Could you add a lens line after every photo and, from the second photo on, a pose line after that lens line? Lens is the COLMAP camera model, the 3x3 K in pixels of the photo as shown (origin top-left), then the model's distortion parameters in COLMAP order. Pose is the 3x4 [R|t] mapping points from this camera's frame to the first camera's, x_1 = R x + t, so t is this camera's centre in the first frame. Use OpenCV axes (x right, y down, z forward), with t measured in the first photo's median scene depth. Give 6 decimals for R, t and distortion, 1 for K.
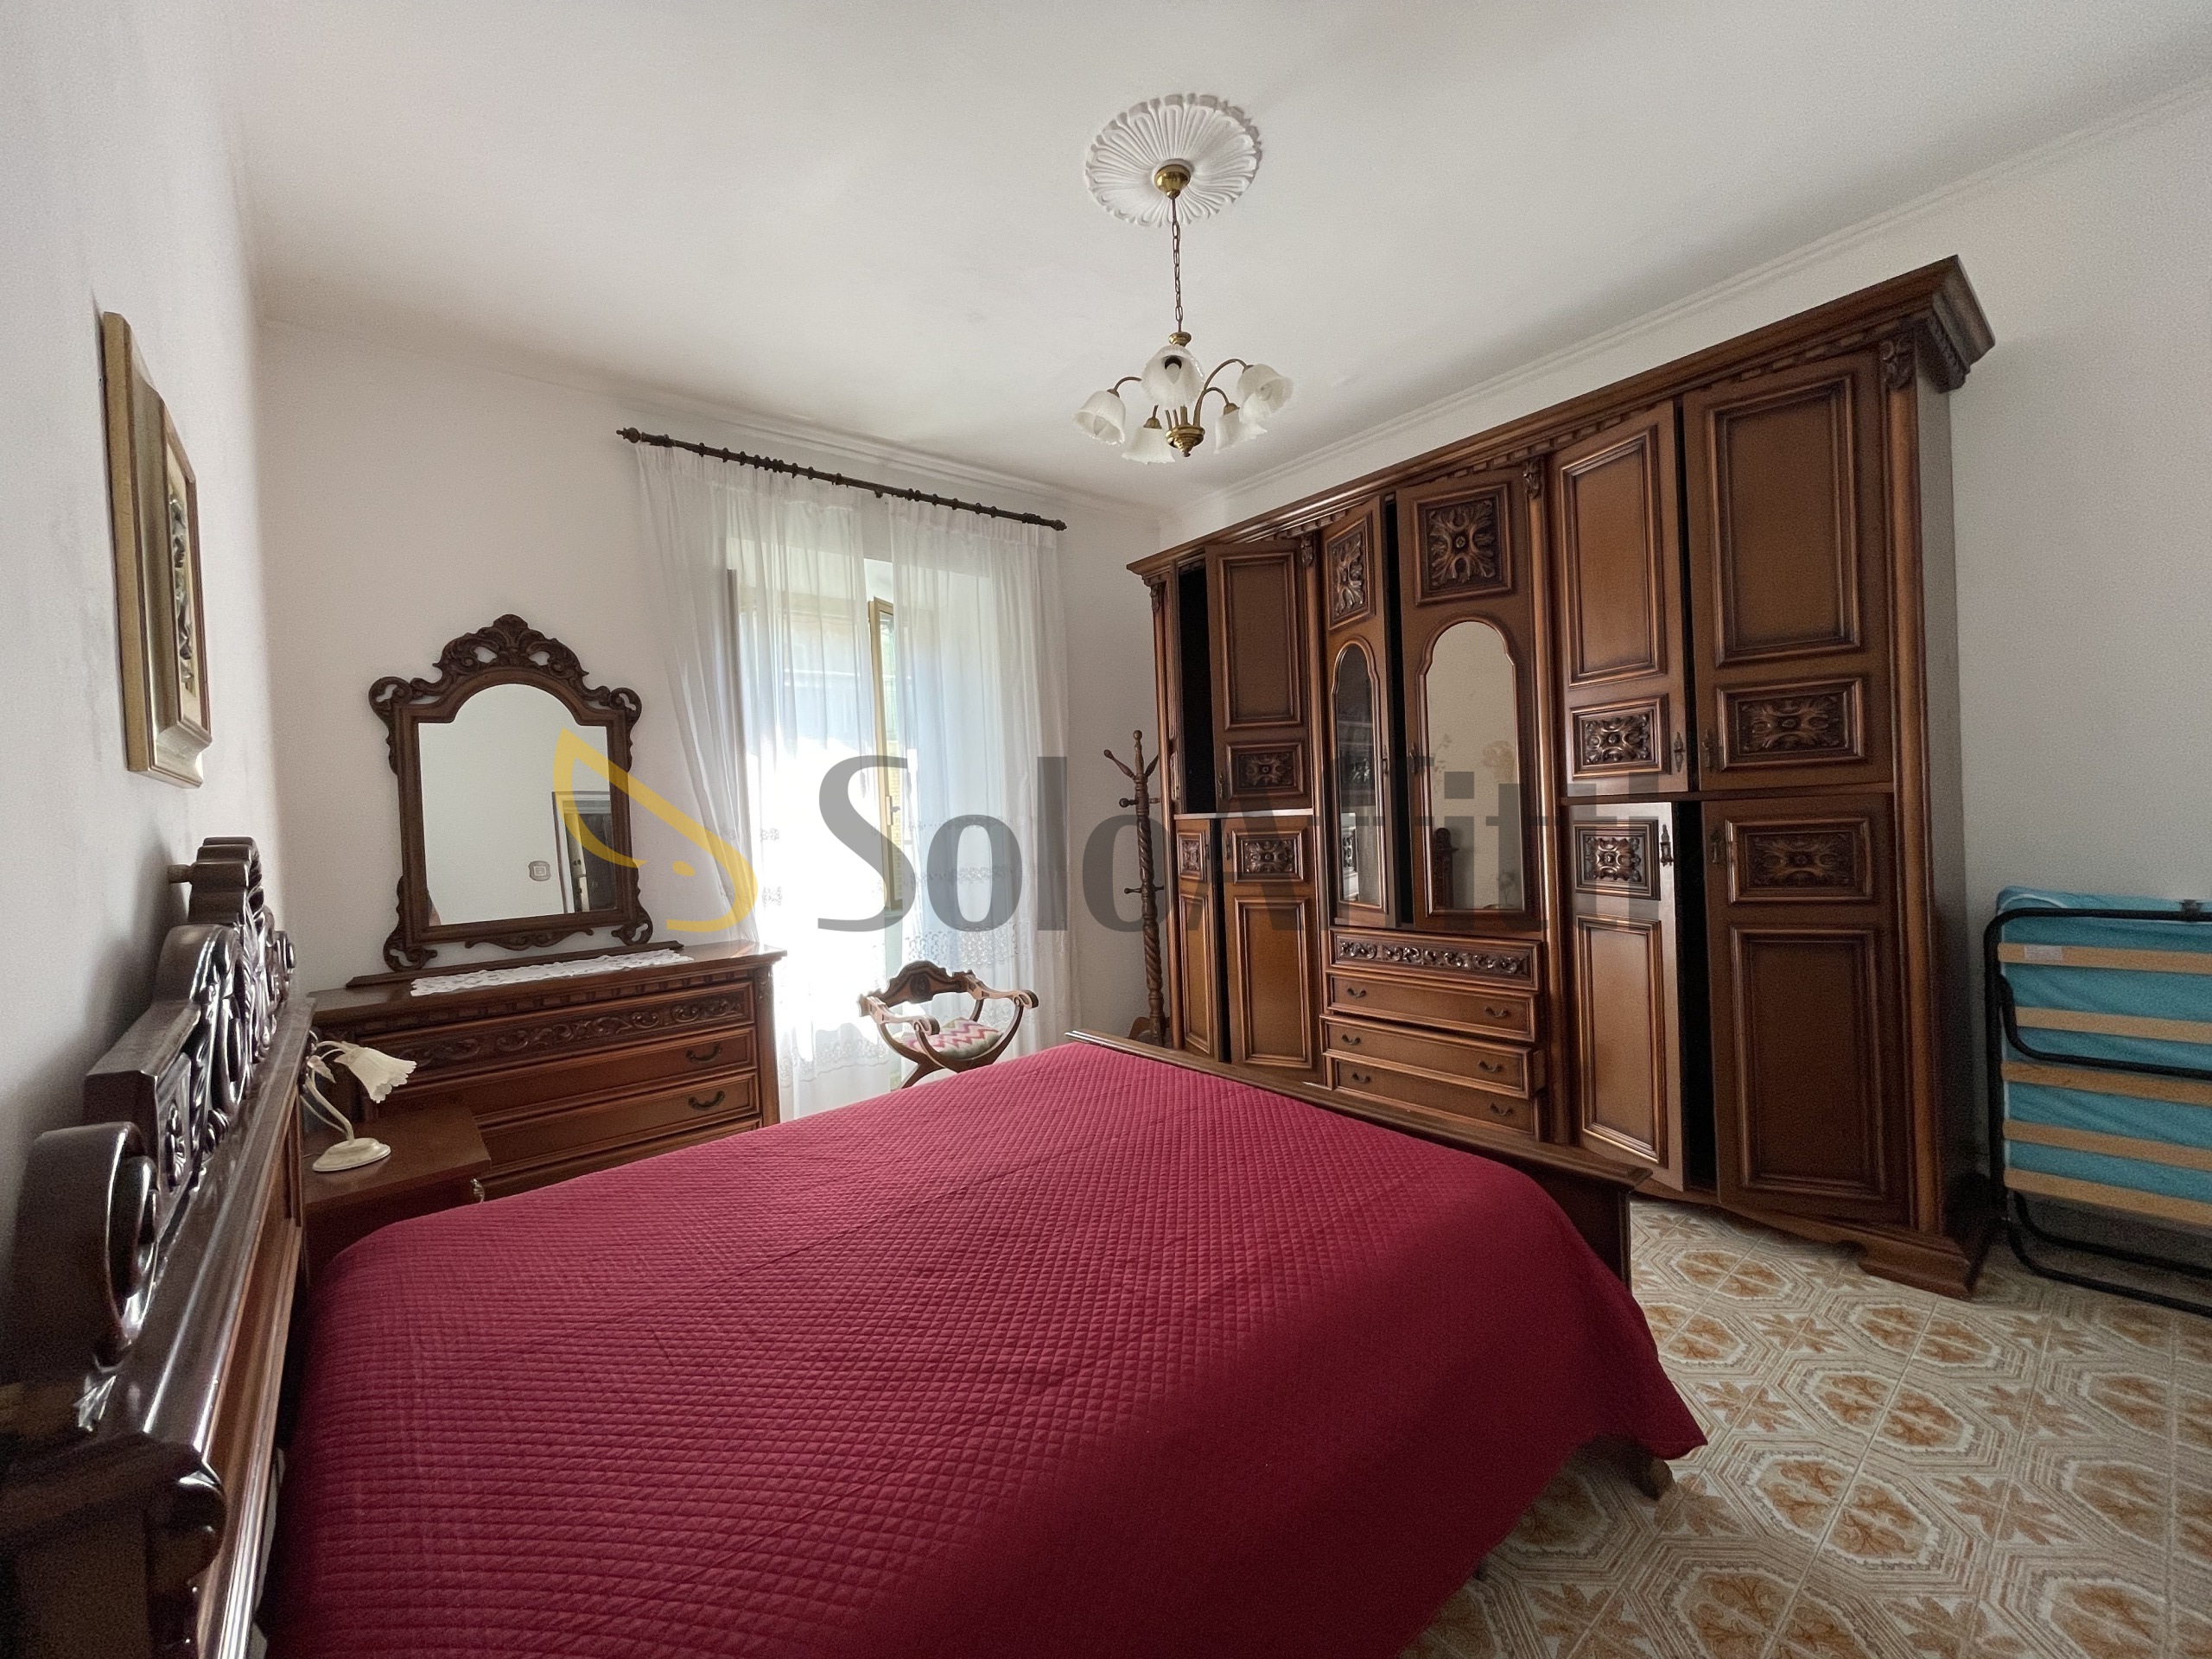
lens RADIAL K [[895.3, 0, 1103.8], [0, 895.3, 824.8], [0, 0, 1]] dist [0.002389, 0.000527]
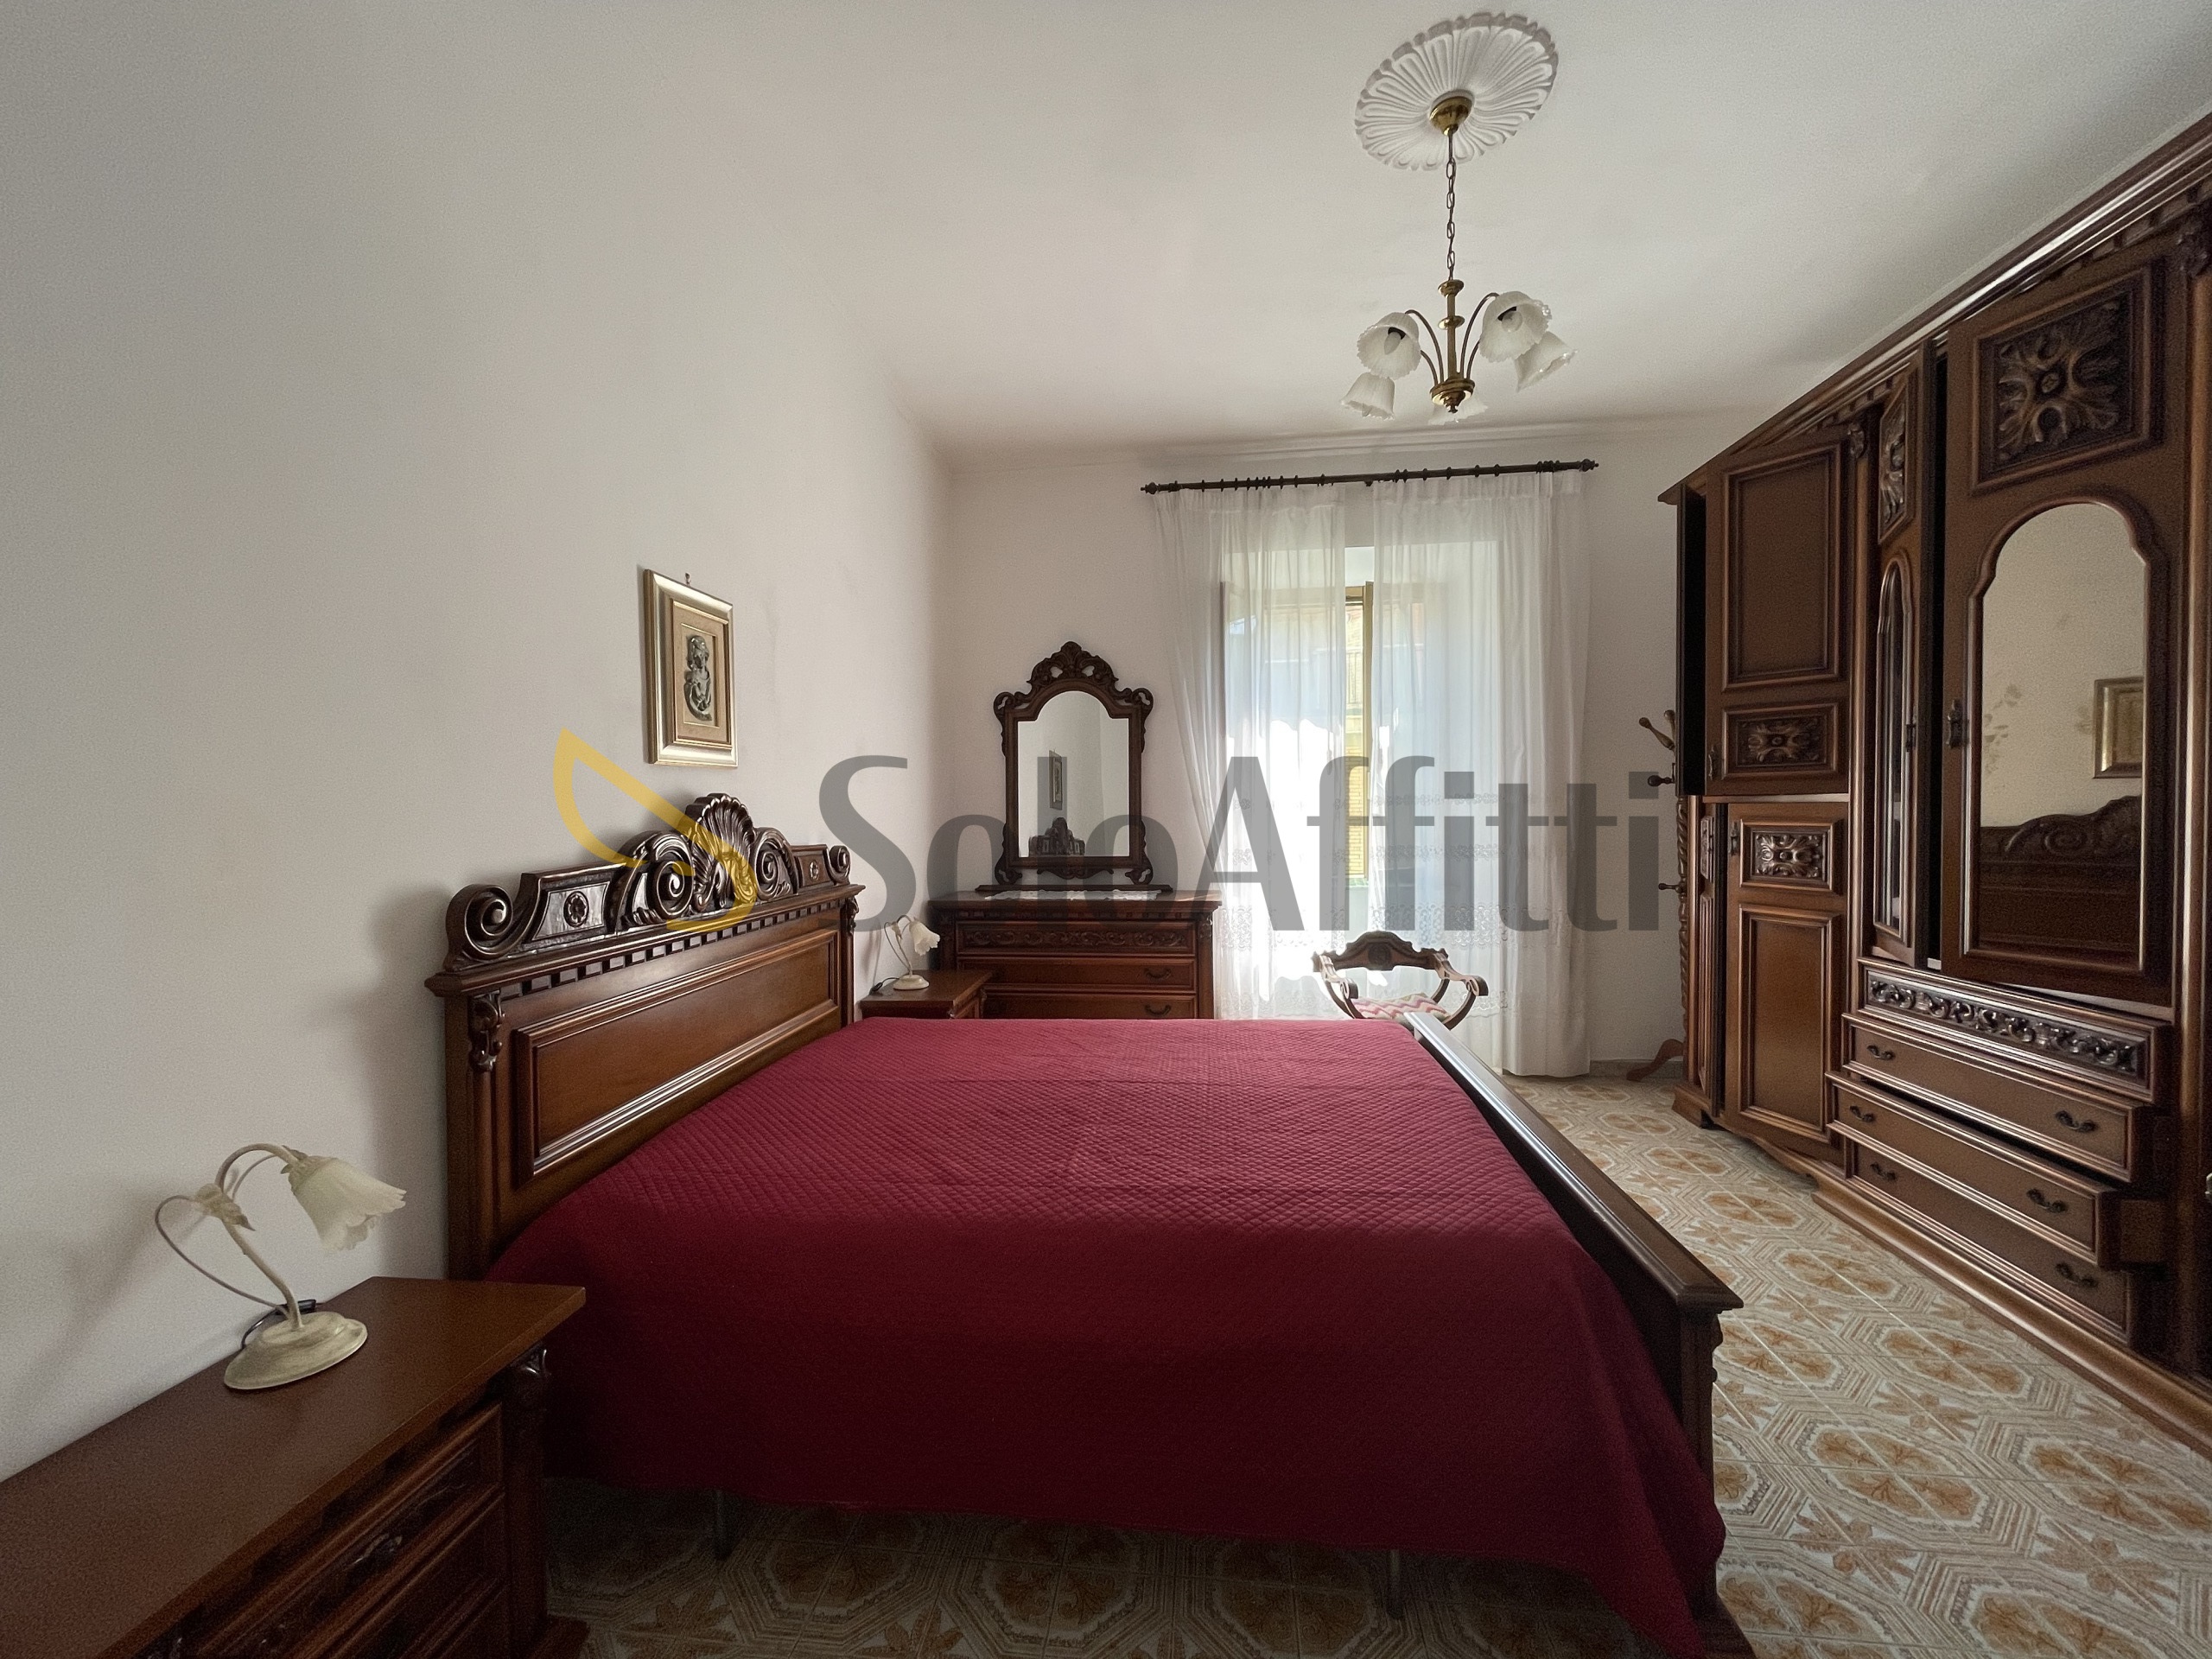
lens RADIAL K [[894.1, 0, 1106.1], [0, 894.1, 828.8], [0, 0, 1]] dist [0.000302, -0.003031]
pose [[0.688426, 0.053337, -0.723343, 0.375862], [-0.026843, 0.998483, 0.048077, -0.009065], [0.724810, -0.013681, 0.688813, 0.063732]]
